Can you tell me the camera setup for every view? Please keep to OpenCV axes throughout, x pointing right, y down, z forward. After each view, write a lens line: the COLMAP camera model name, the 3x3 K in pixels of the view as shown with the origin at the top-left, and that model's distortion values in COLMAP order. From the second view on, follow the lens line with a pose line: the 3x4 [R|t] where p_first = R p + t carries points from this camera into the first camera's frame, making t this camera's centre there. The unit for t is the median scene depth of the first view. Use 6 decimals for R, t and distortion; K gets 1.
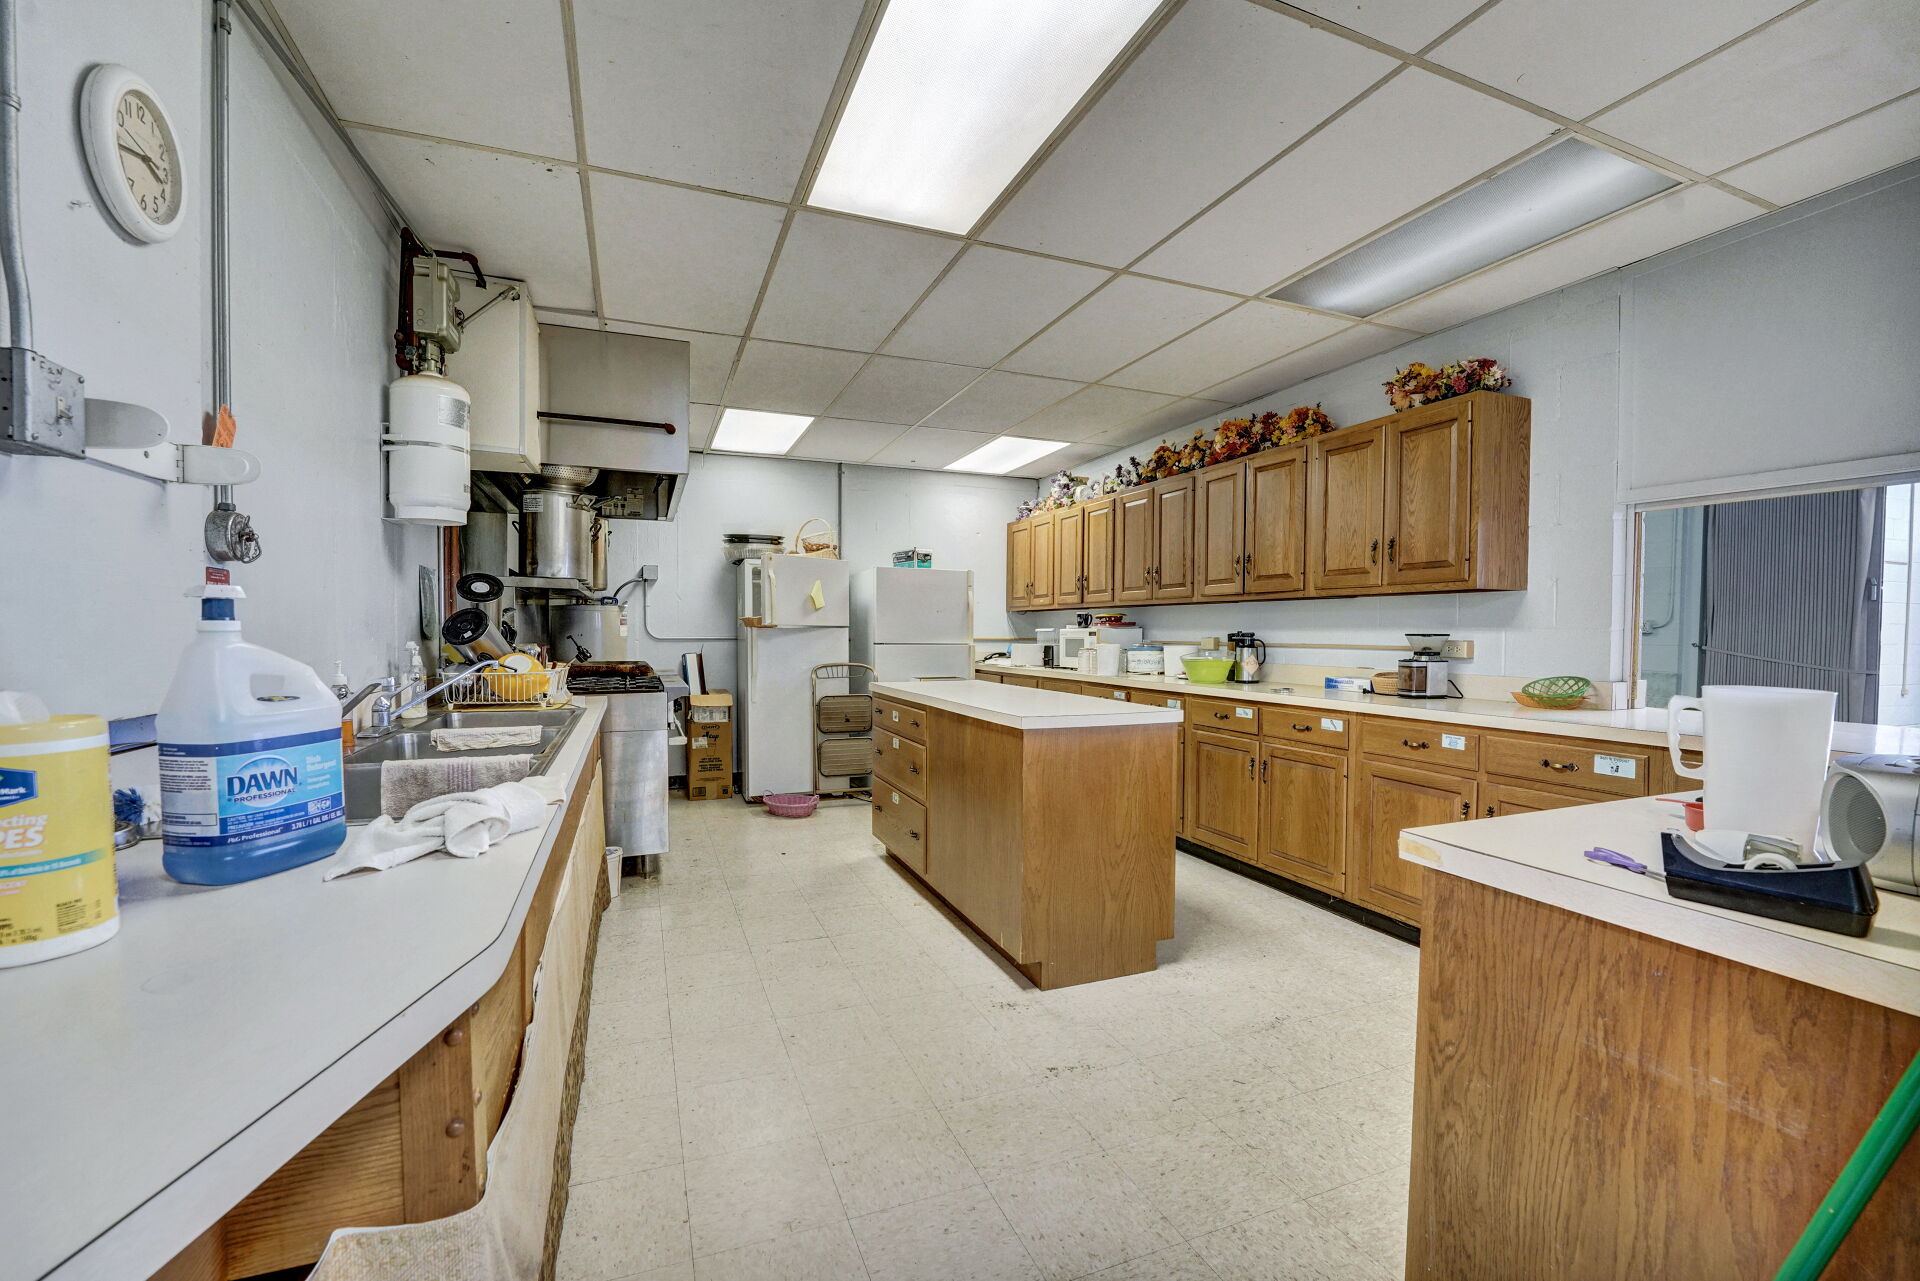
lens RADIAL K [[795.5, 0, 958.1], [0, 795.5, 652.8], [0, 0, 1]] dist [-0.012004, -0.000111]
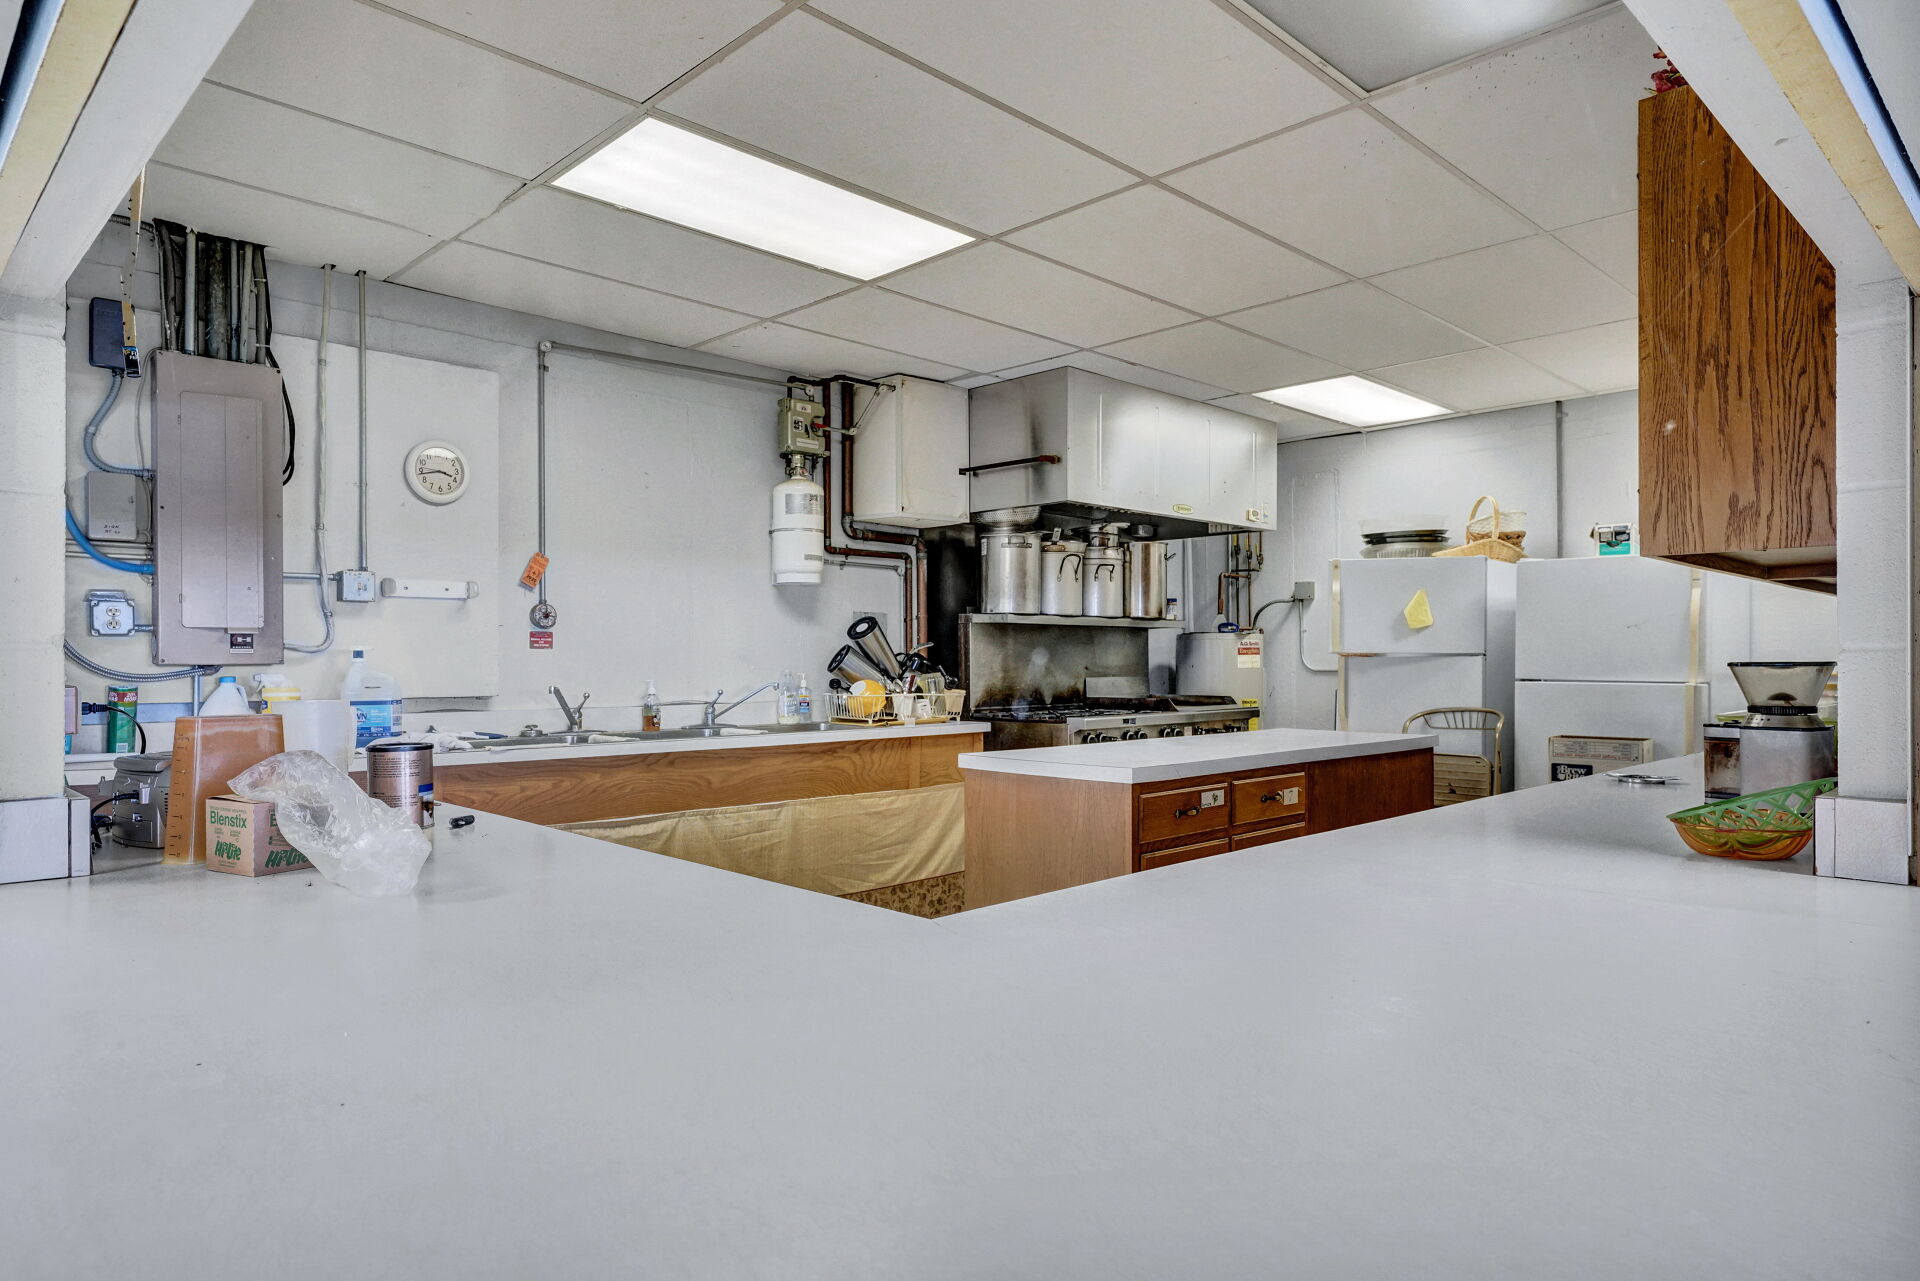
lens RADIAL K [[1137.6, 0, 960.0], [0, 1137.6, 640.5], [0, 0, 1]] dist [0.001616, 0.000071]
pose [[0.376732, -0.019342, -0.926120, 0.959263], [-0.024366, 0.999229, -0.030780, -0.006040], [0.926002, 0.034161, 0.375970, 0.374869]]
